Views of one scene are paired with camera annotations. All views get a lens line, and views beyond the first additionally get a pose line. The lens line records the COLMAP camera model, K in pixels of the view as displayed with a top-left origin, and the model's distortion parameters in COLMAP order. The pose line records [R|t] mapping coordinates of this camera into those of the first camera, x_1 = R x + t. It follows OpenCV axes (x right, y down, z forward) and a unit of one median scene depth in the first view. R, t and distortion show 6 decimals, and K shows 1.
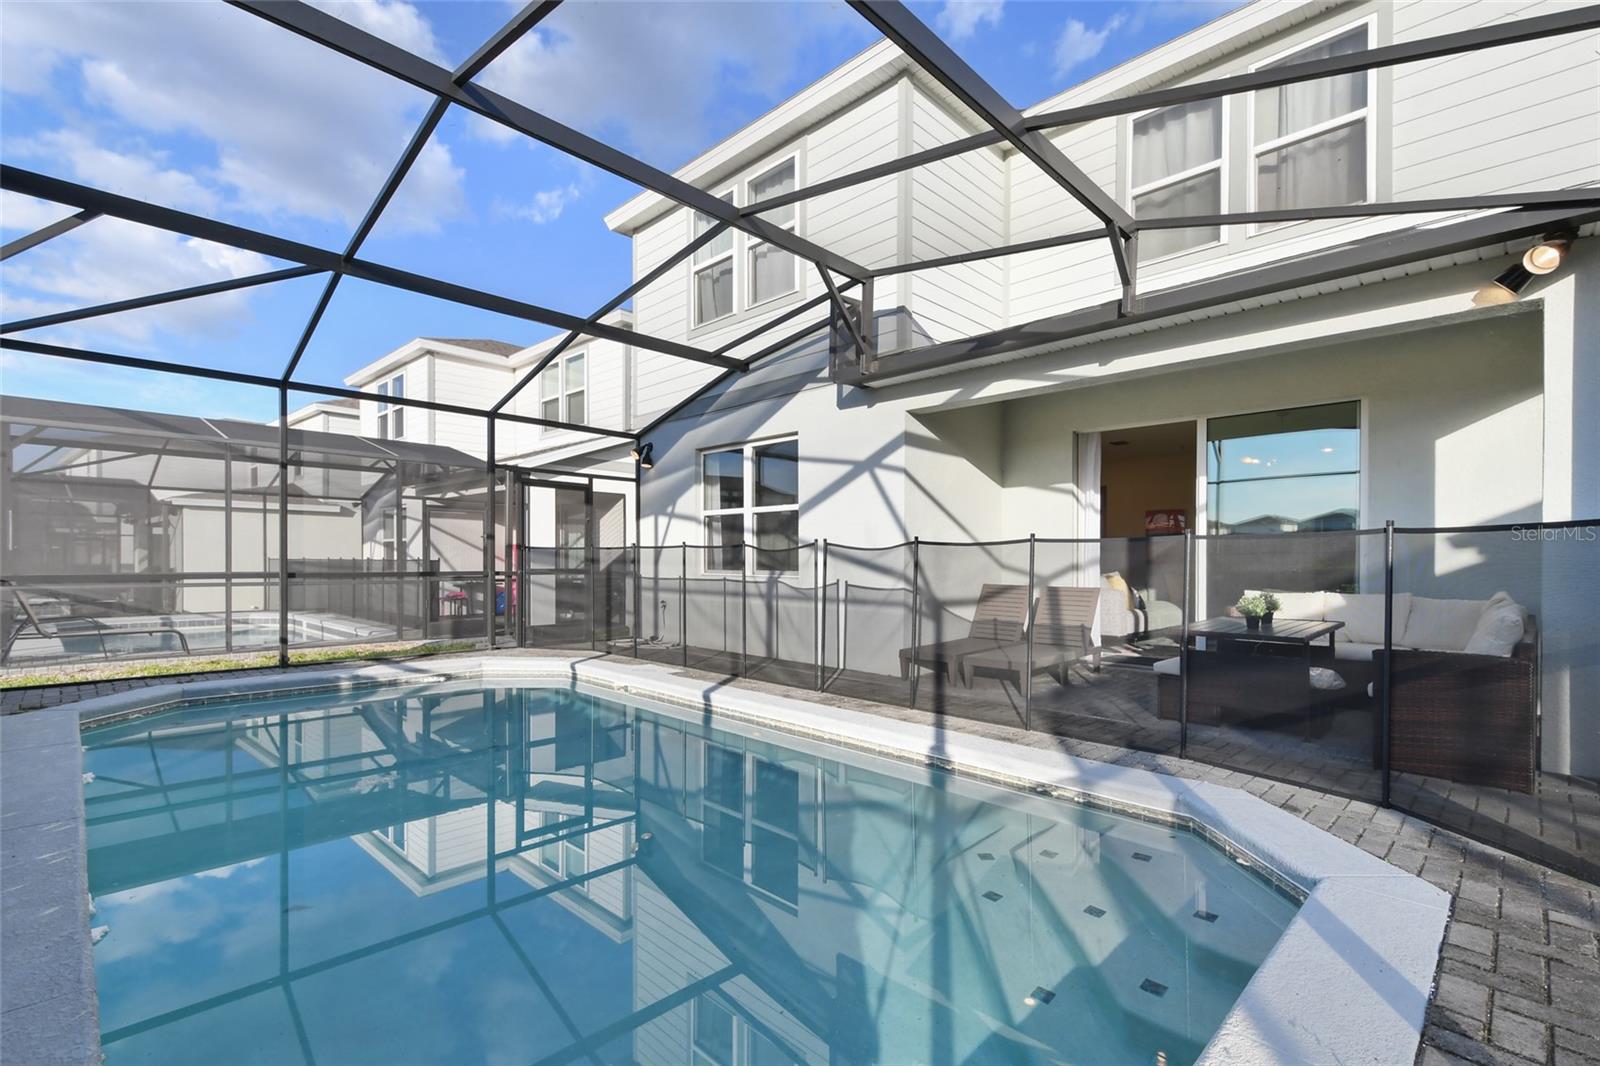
lens RADIAL K [[710.9, 0, 807.3], [0, 710.9, 551.0], [0, 0, 1]] dist [-0.001376, -0.000199]
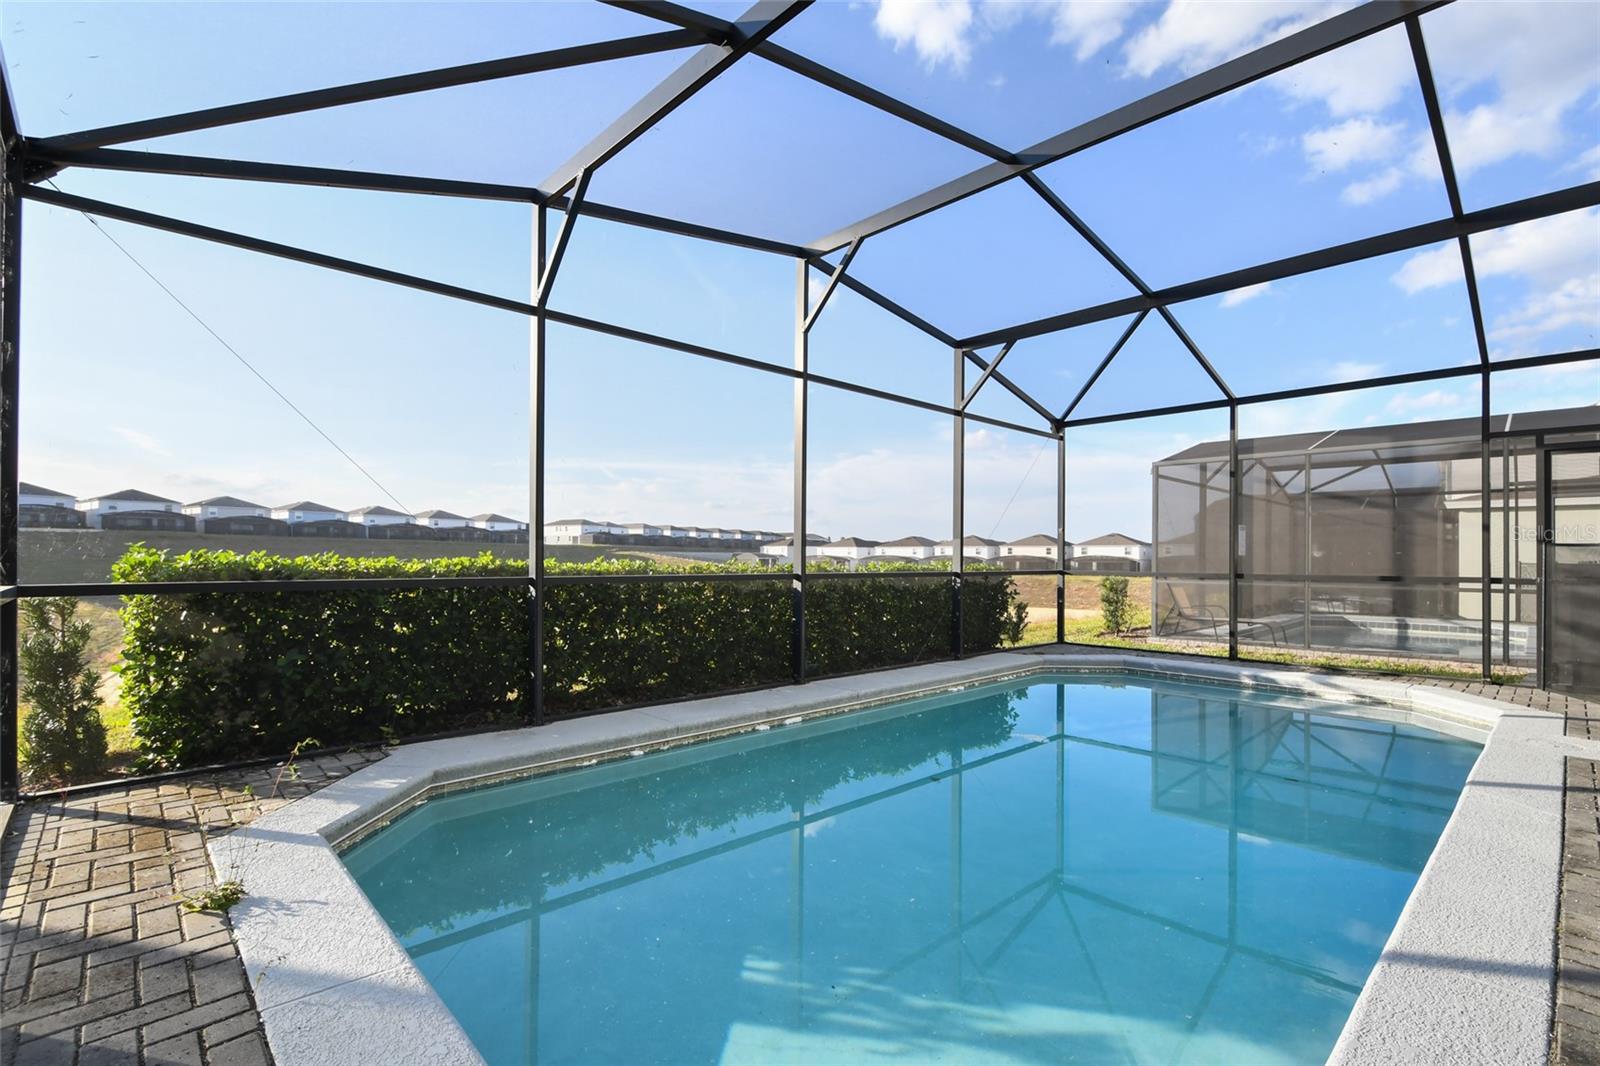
lens RADIAL K [[710.9, 0, 807.3], [0, 710.9, 551.0], [0, 0, 1]] dist [-0.001376, -0.000199]
pose [[-0.019760, -0.007222, -0.999779, 0.372367], [0.001939, 0.999972, -0.007262, 0.001659], [0.999803, -0.002082, -0.019745, 0.359193]]
